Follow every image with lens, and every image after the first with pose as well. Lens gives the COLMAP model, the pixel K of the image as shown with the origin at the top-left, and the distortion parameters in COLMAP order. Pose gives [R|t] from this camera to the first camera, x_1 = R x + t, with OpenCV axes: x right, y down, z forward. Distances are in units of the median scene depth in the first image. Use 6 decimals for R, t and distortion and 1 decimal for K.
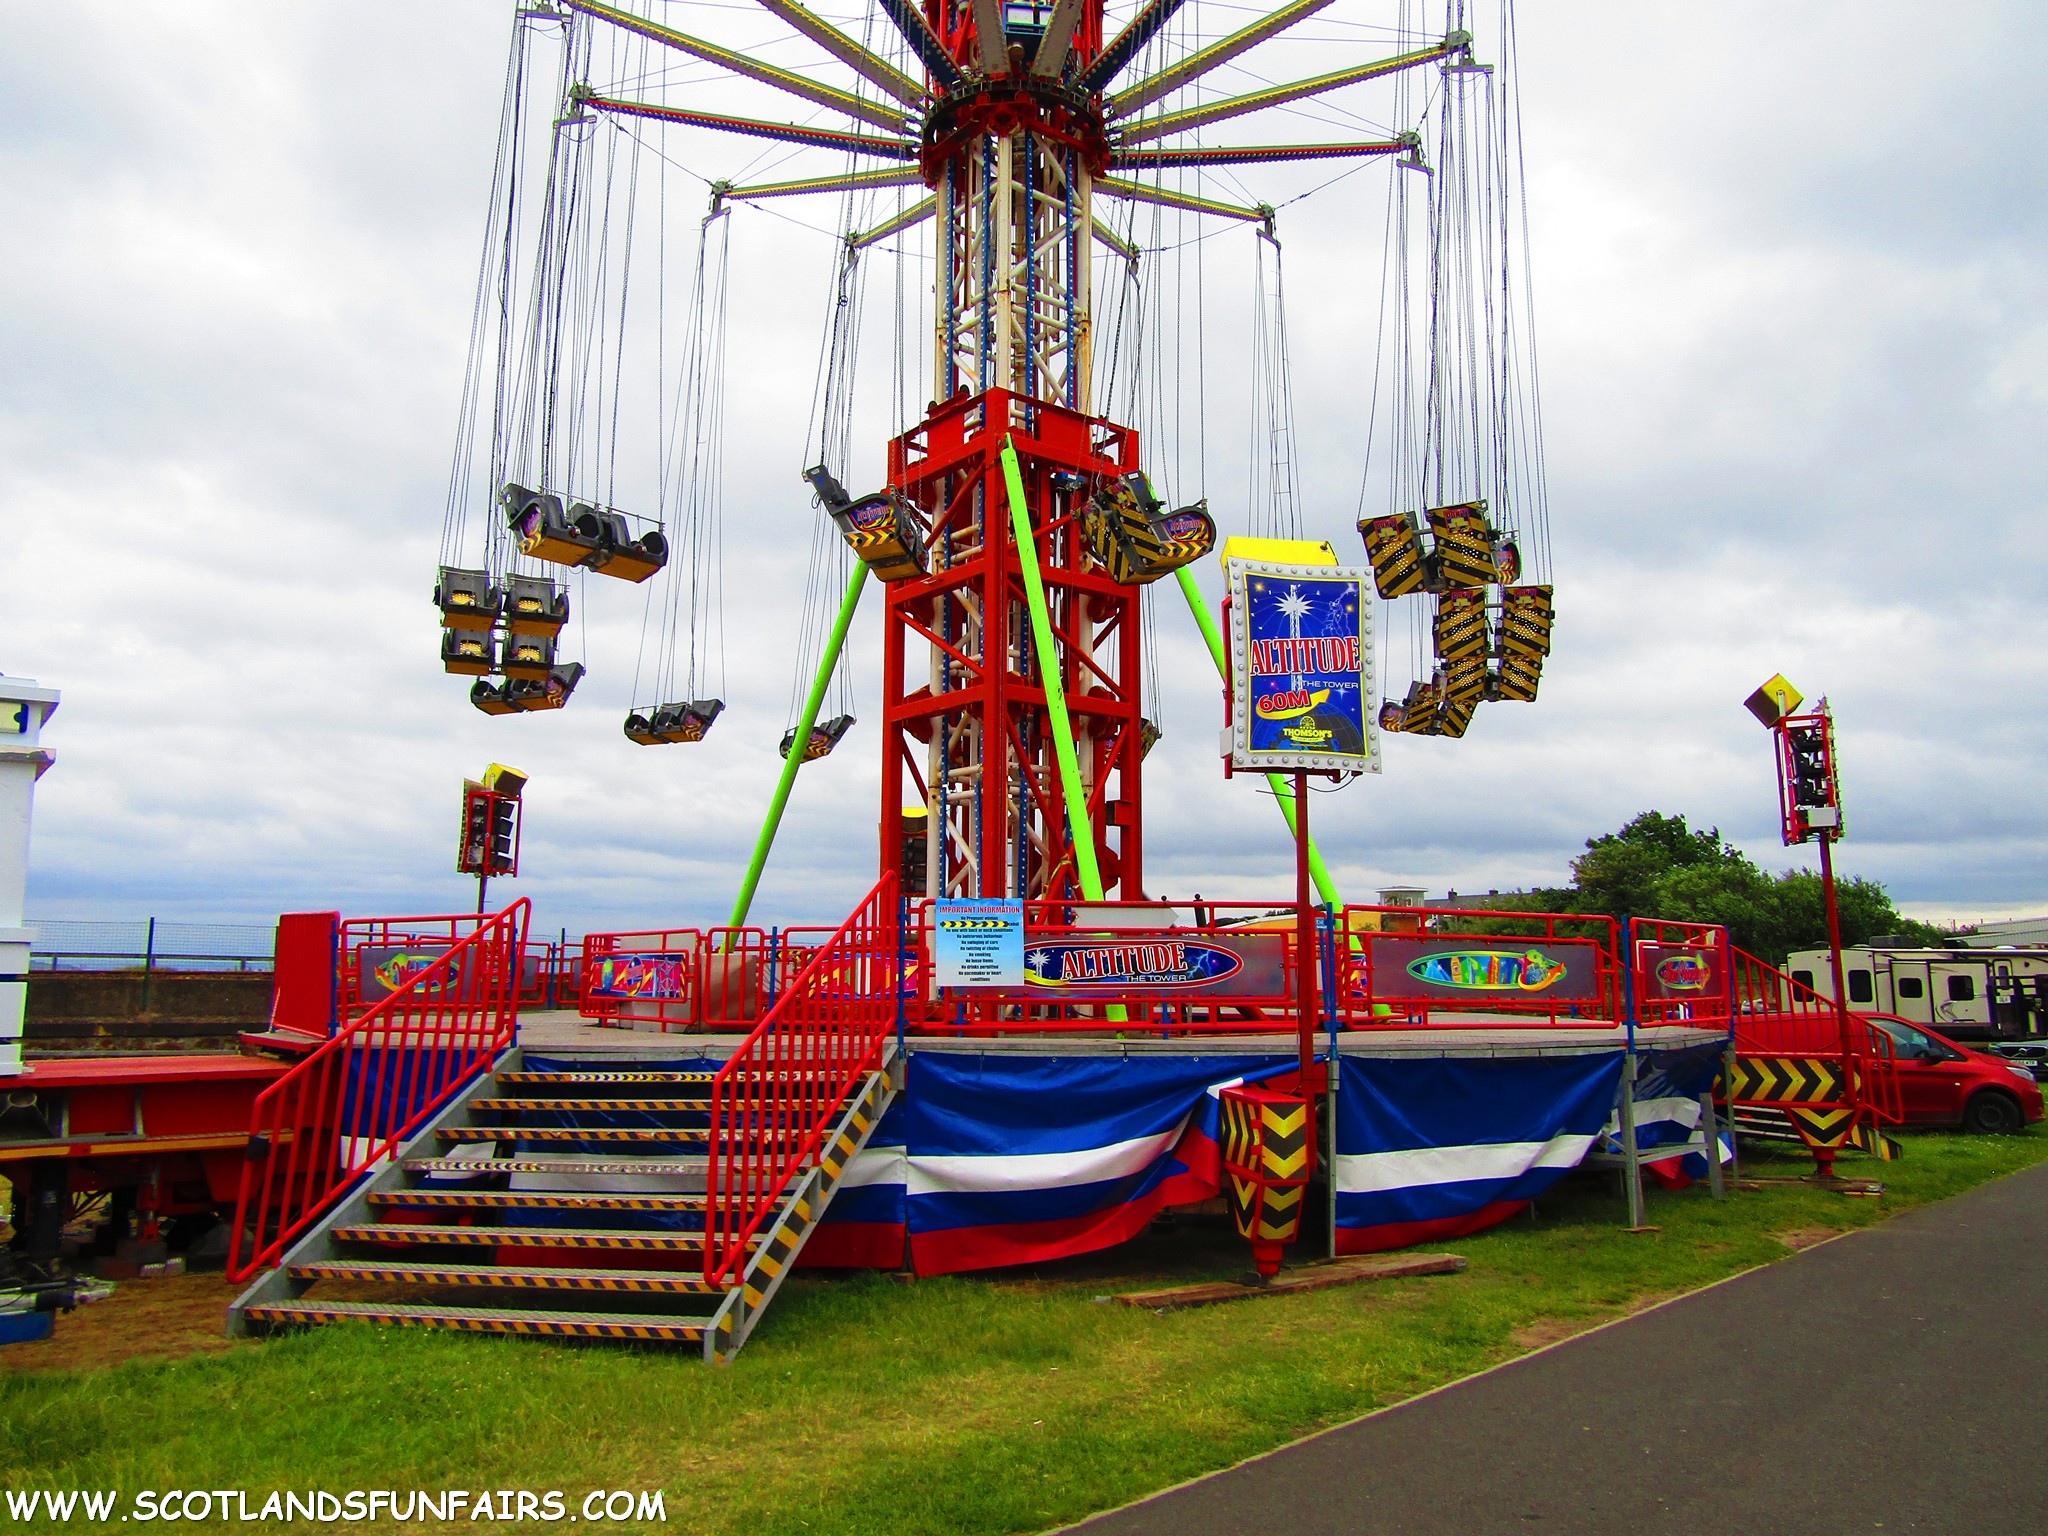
lens RADIAL K [[1450.0, 0, 1015.9], [0, 1450.0, 733.0], [0, 0, 1]] dist [0.009827, 0.003529]
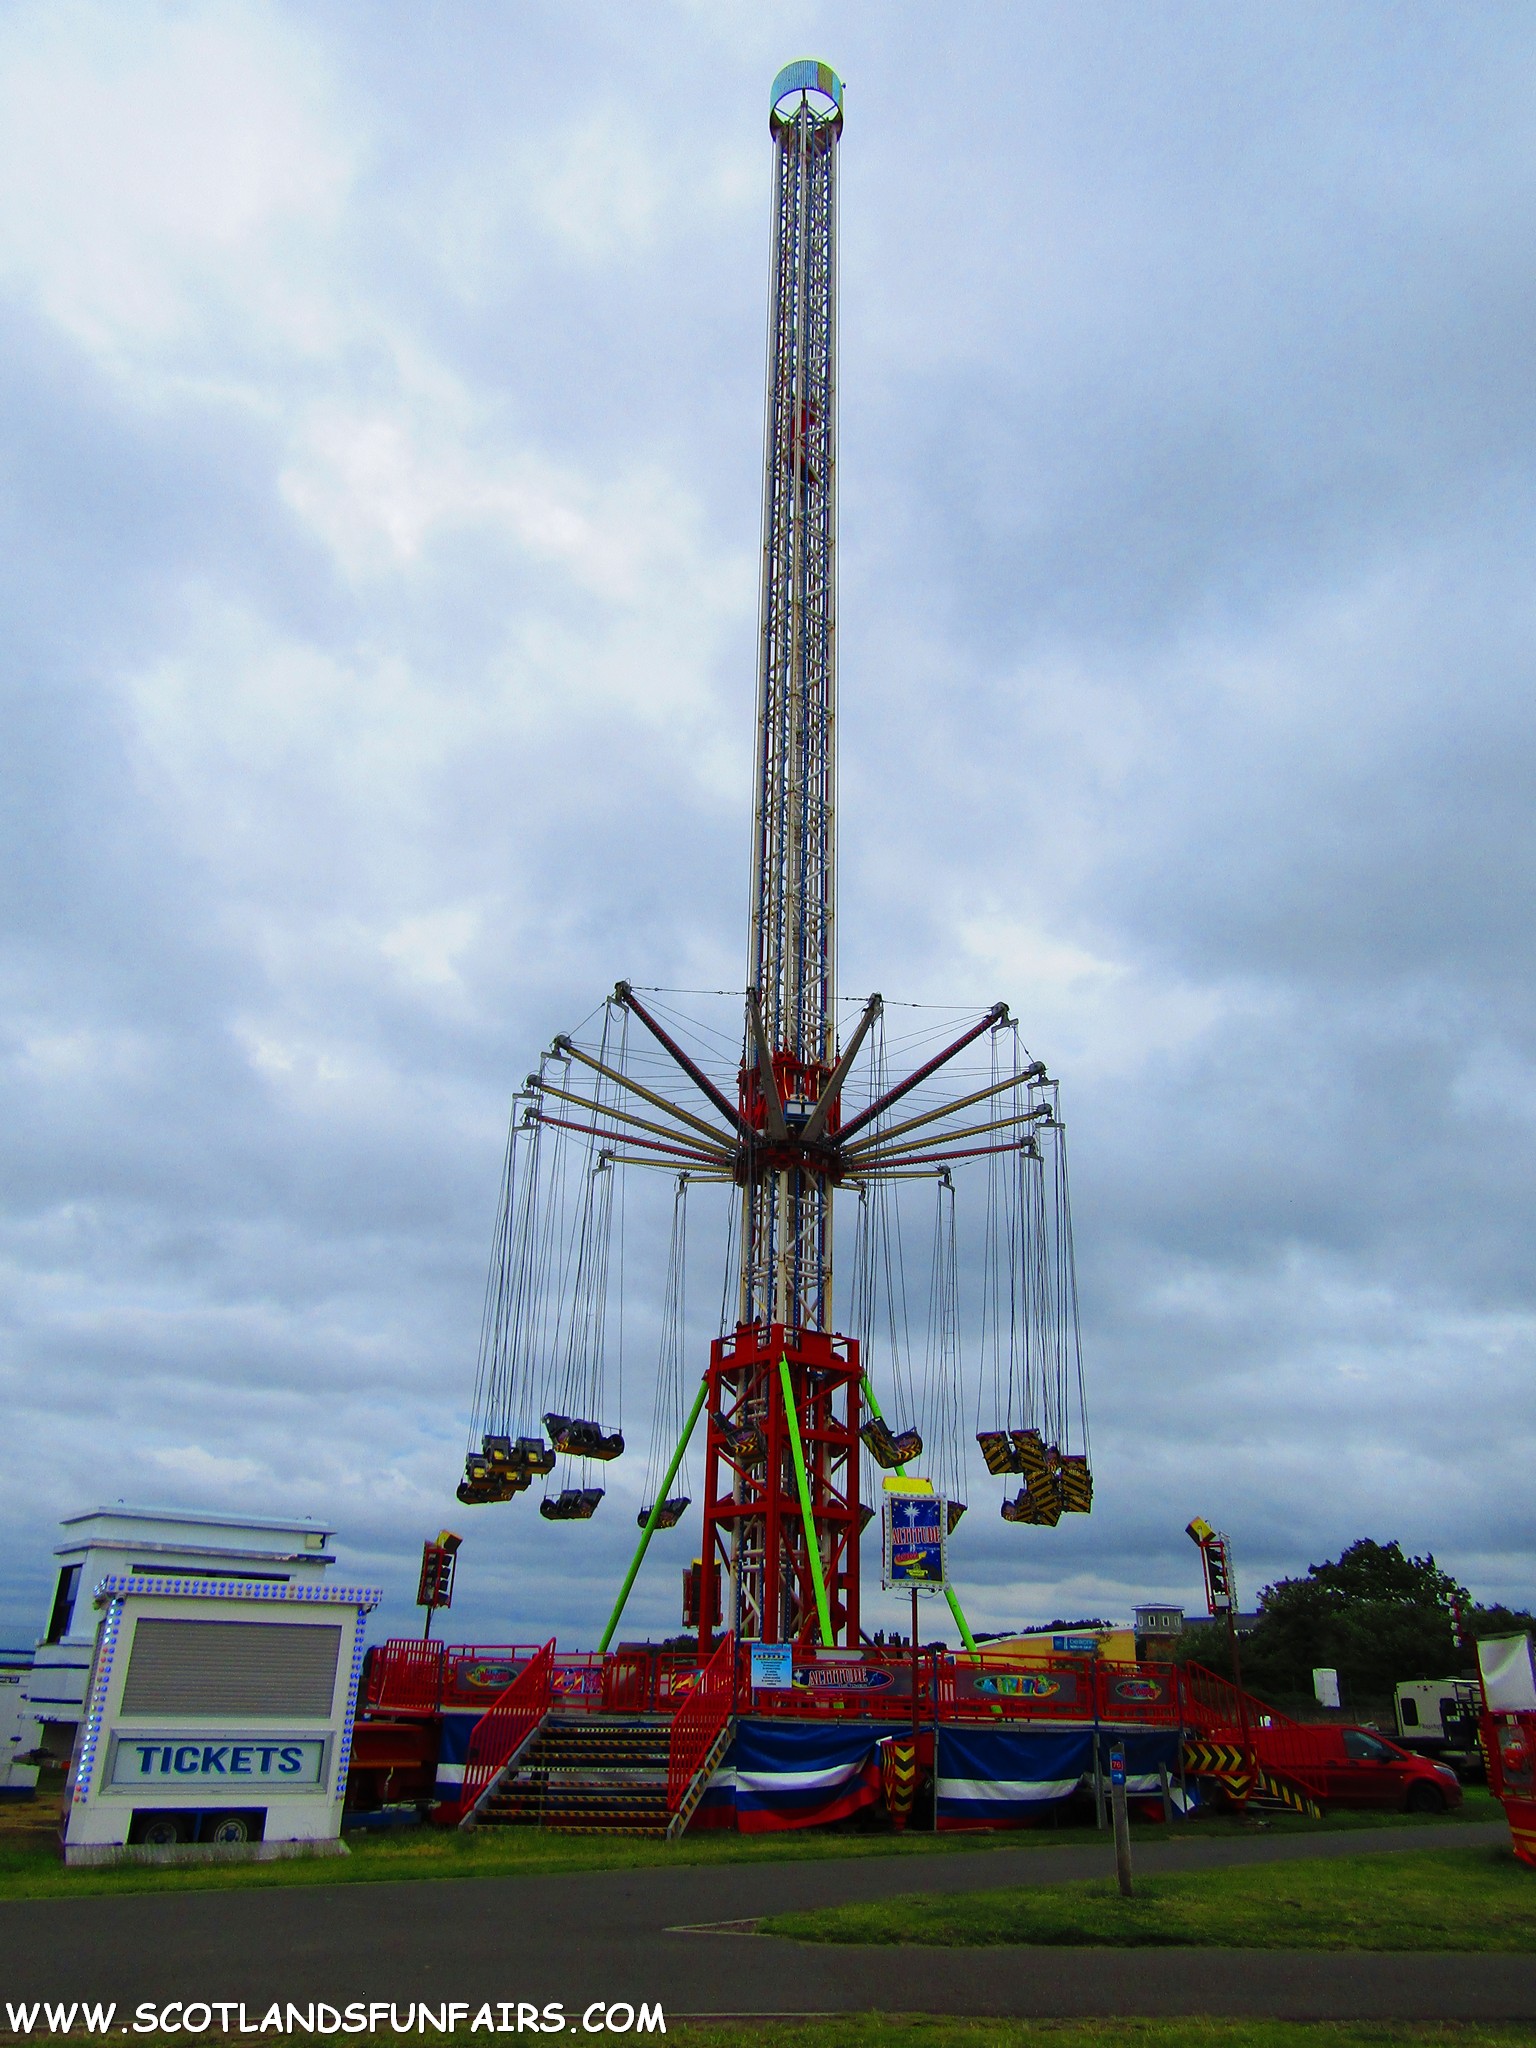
lens RADIAL K [[1450.0, 0, 768.0], [0, 1450.0, 1024.0], [0, 0, 1]] dist [0.000933, -0.001275]
pose [[0.999782, 0.020181, -0.005316, -0.022155], [-0.020868, 0.964373, -0.263723, -0.122088], [-0.000195, 0.263777, 0.964584, -0.784870]]
